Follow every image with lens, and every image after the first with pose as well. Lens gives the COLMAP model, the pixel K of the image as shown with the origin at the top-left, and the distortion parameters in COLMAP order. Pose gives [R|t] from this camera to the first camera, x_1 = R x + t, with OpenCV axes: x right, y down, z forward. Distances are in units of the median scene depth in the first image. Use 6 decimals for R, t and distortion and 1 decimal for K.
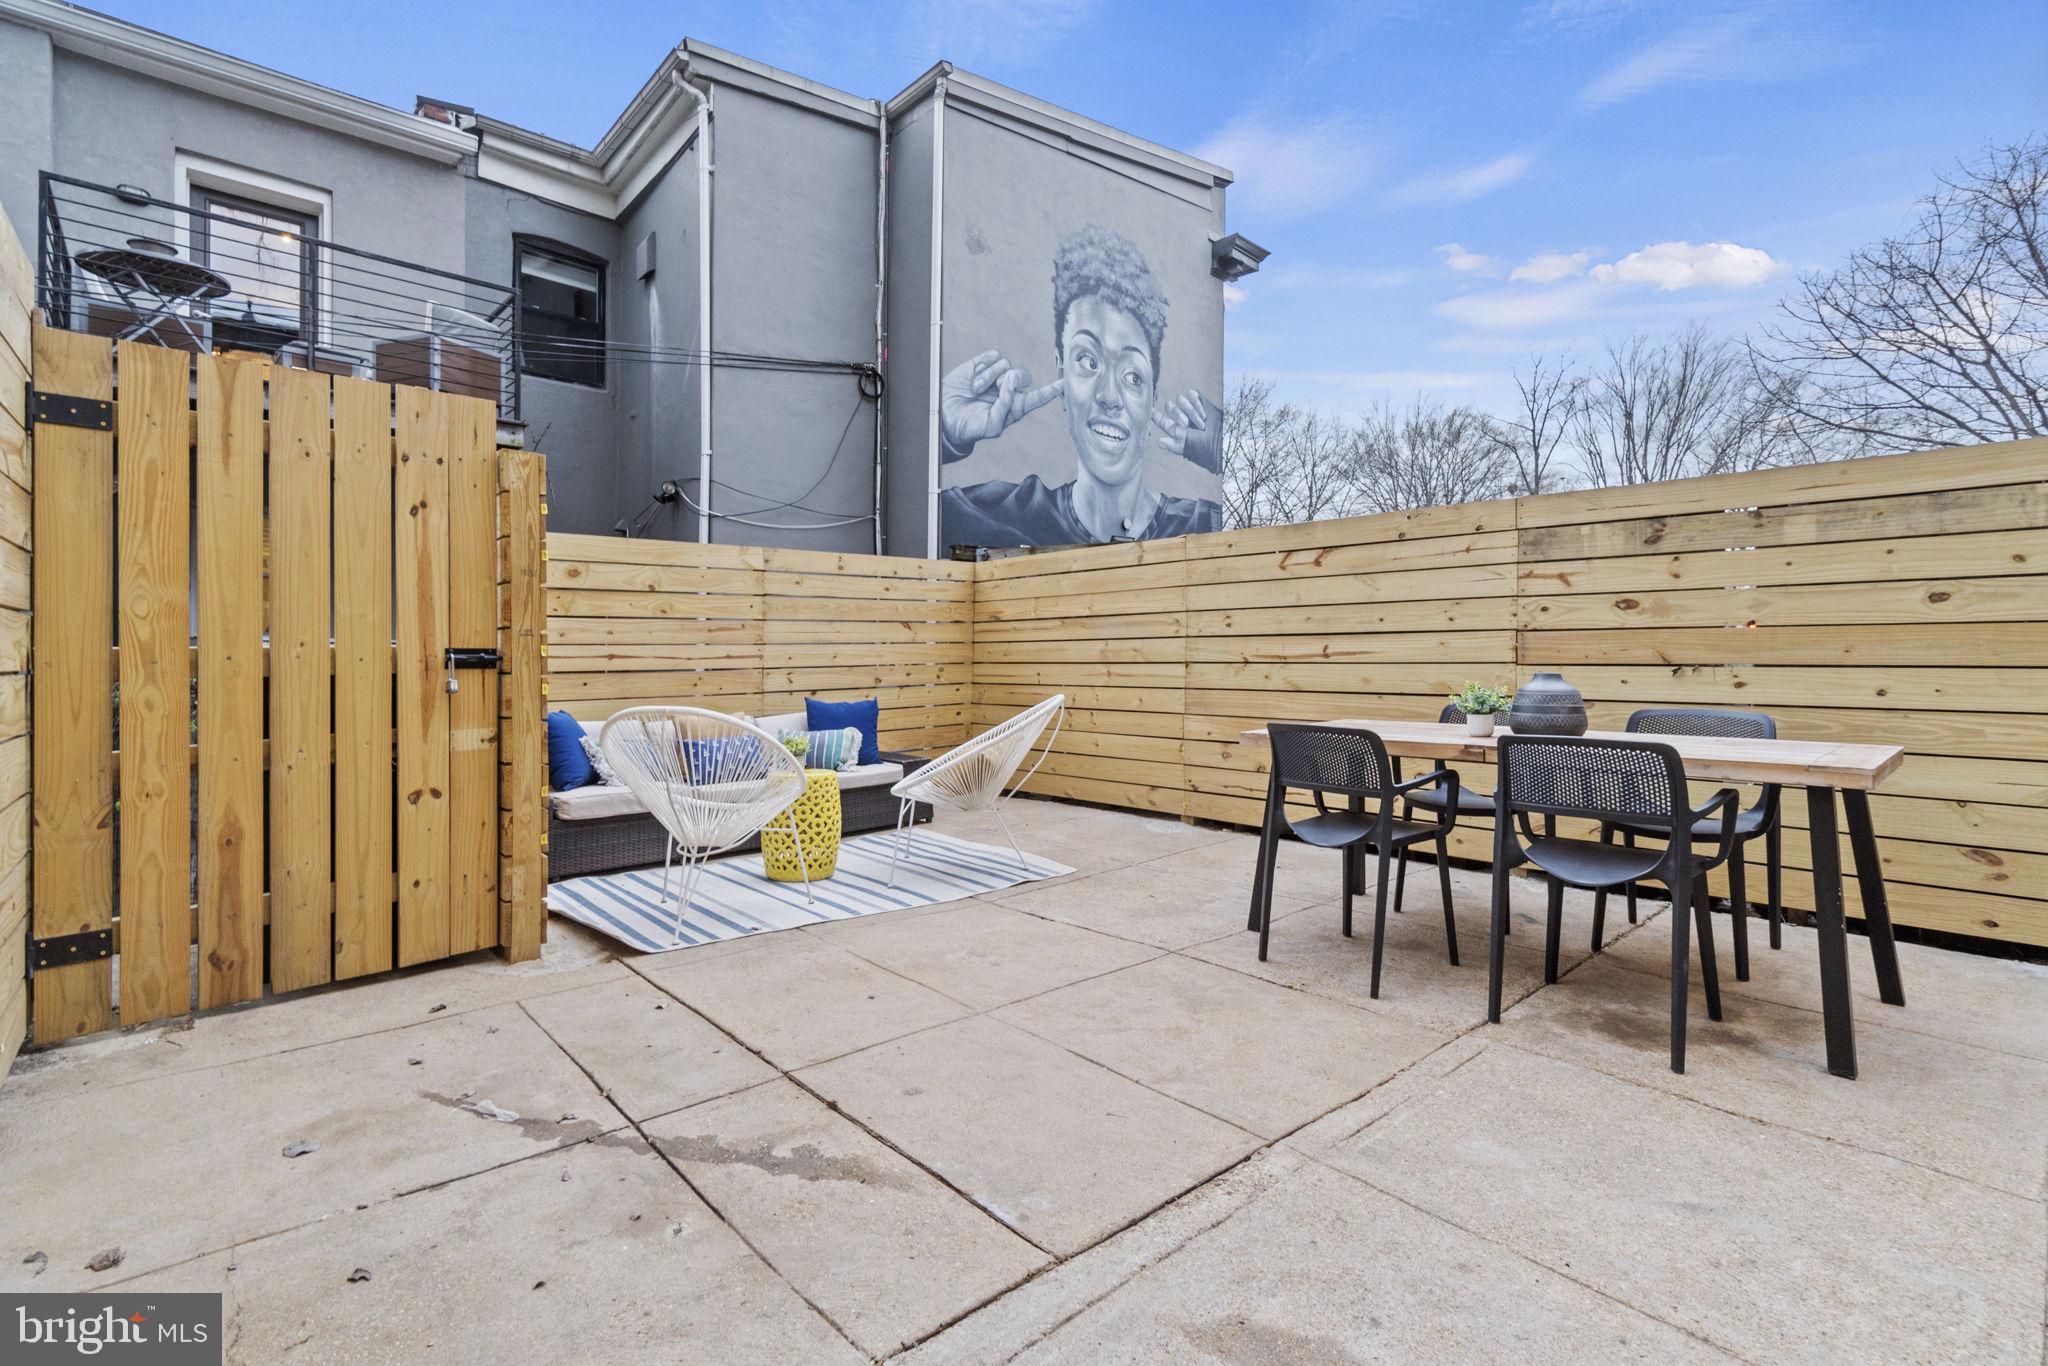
lens RADIAL K [[920.2, 0, 1034.0], [0, 920.2, 654.0], [0, 0, 1]] dist [0.005267, -0.000296]
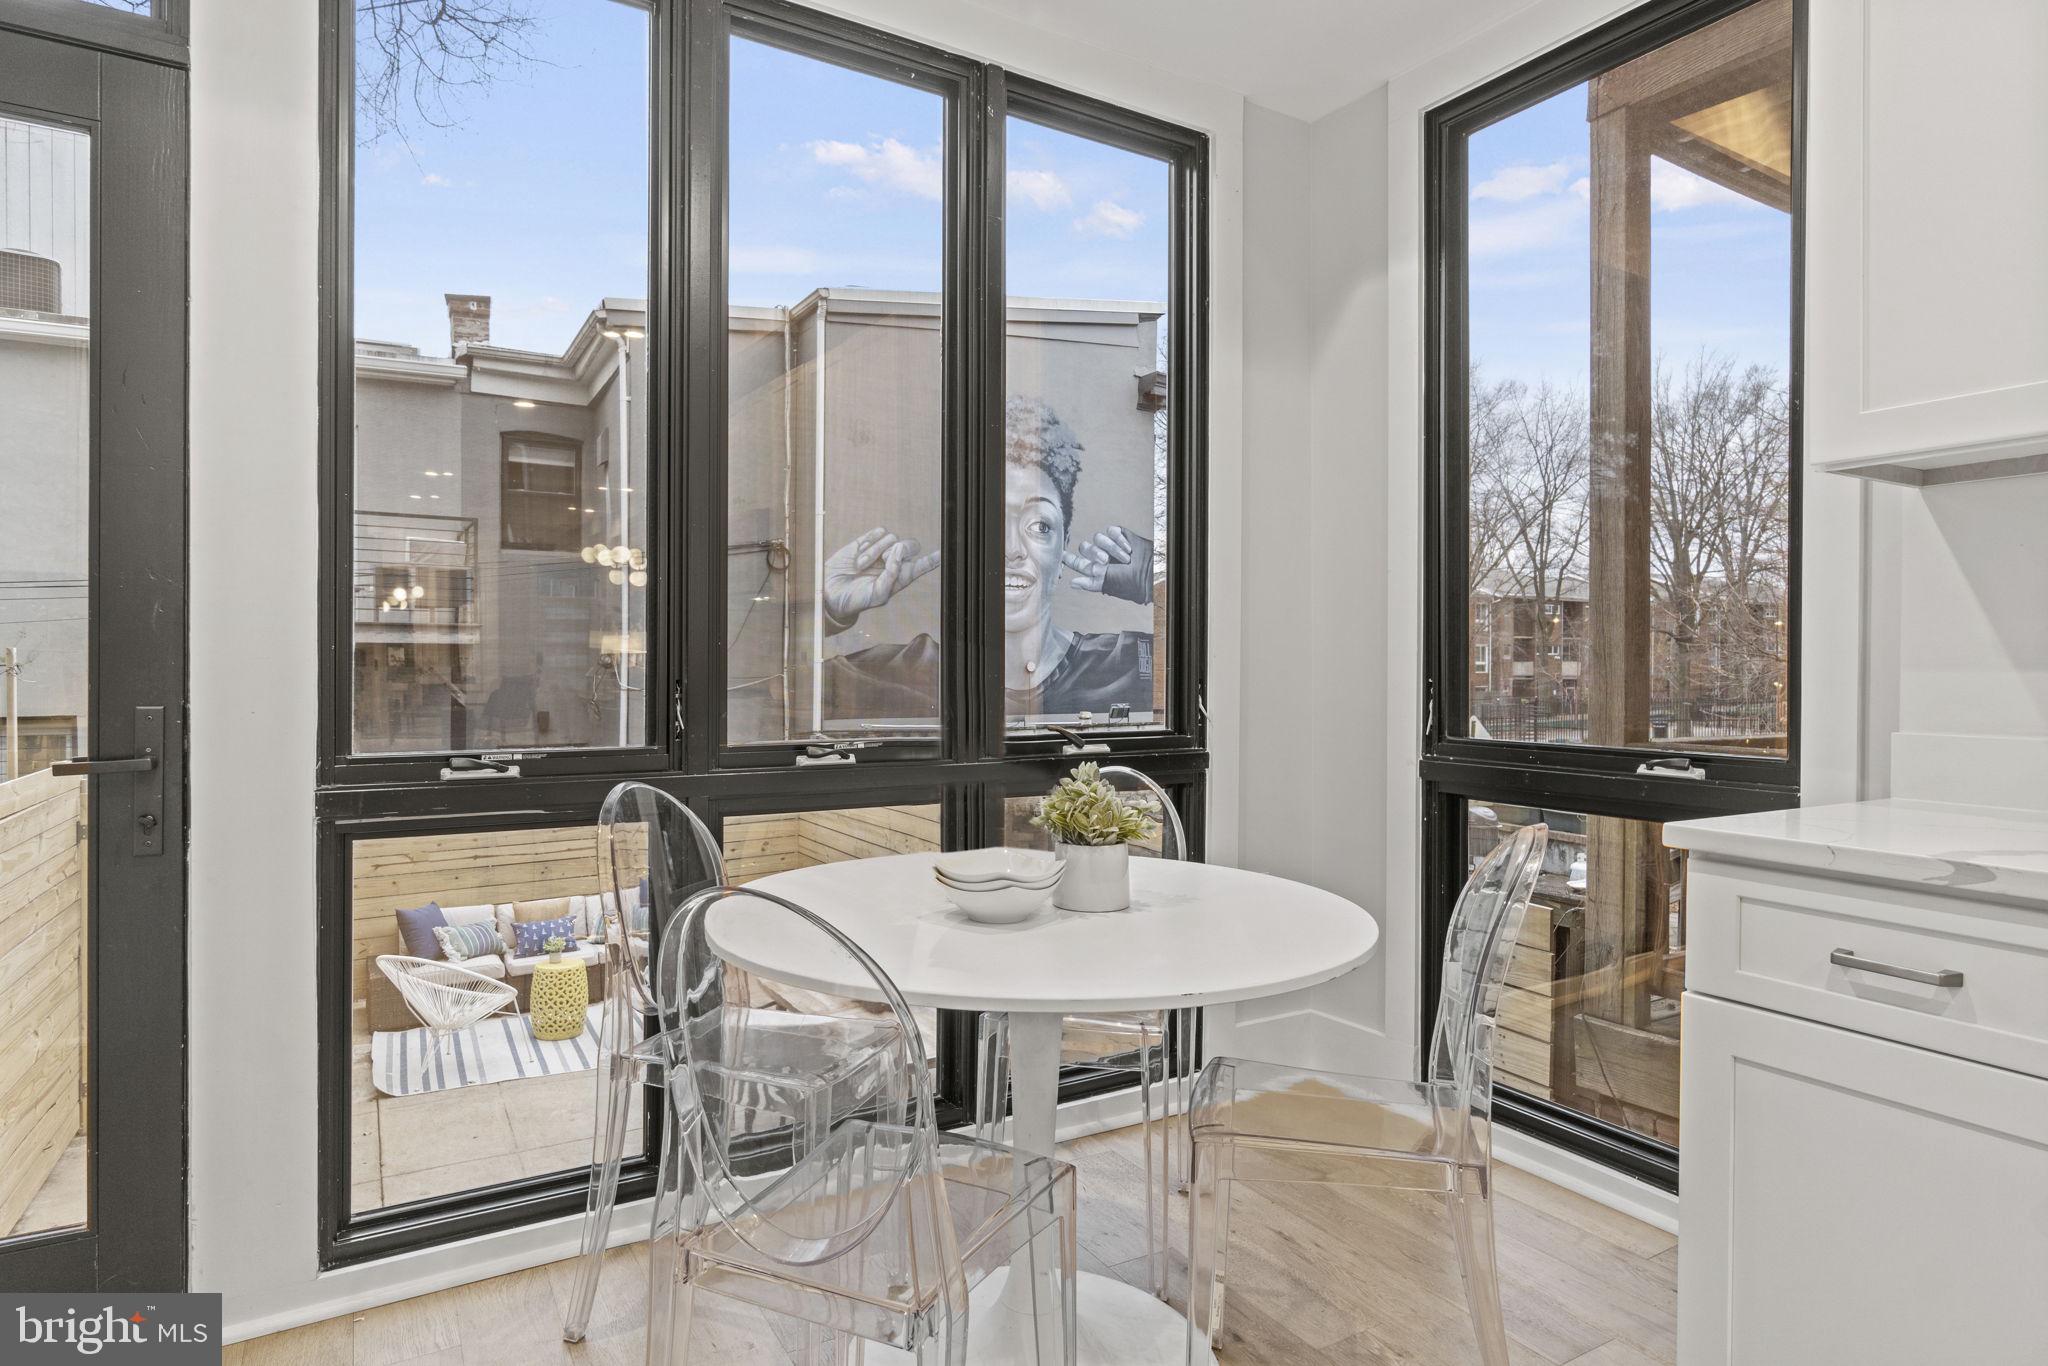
lens RADIAL K [[1079.4, 0, 1013.0], [0, 1079.4, 677.5], [0, 0, 1]] dist [0.002465, 0.001377]
pose [[0.981899, 0.002435, -0.189388, 0.368828], [-0.001445, 0.999985, 0.005366, -0.158742], [0.189398, -0.004995, 0.981888, -0.256467]]
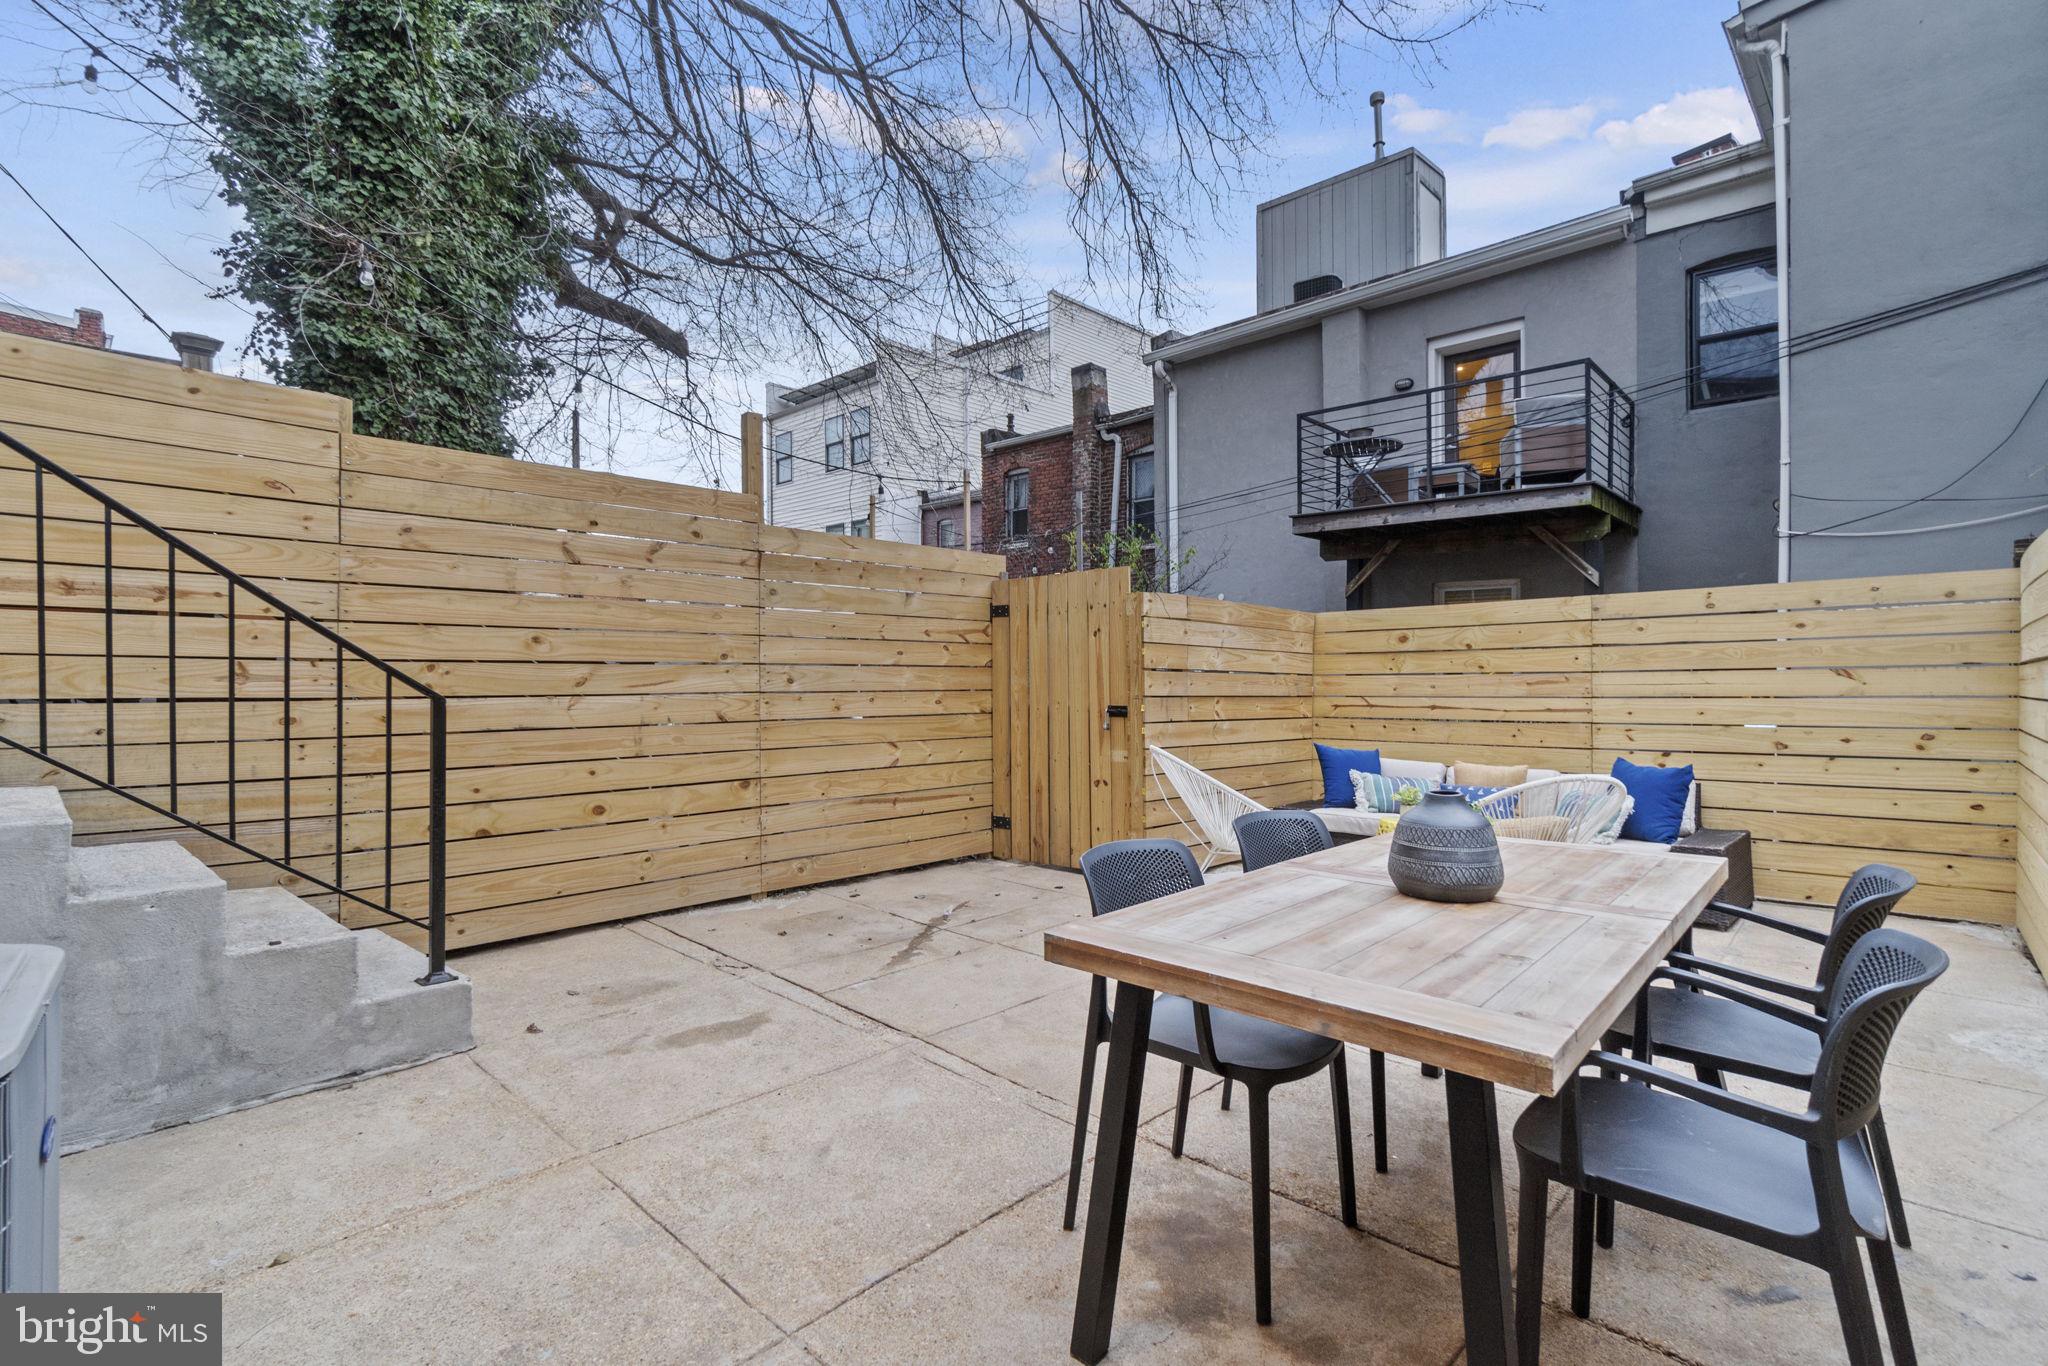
lens RADIAL K [[920.2, 0, 1021.7], [0, 920.2, 680.1], [0, 0, 1]] dist [0.005267, -0.000296]
pose [[0.095590, 0.000367, -0.995421, 0.375605], [0.000256, 1.000000, 0.000393, -0.018415], [0.995421, -0.000293, 0.095590, 0.206746]]
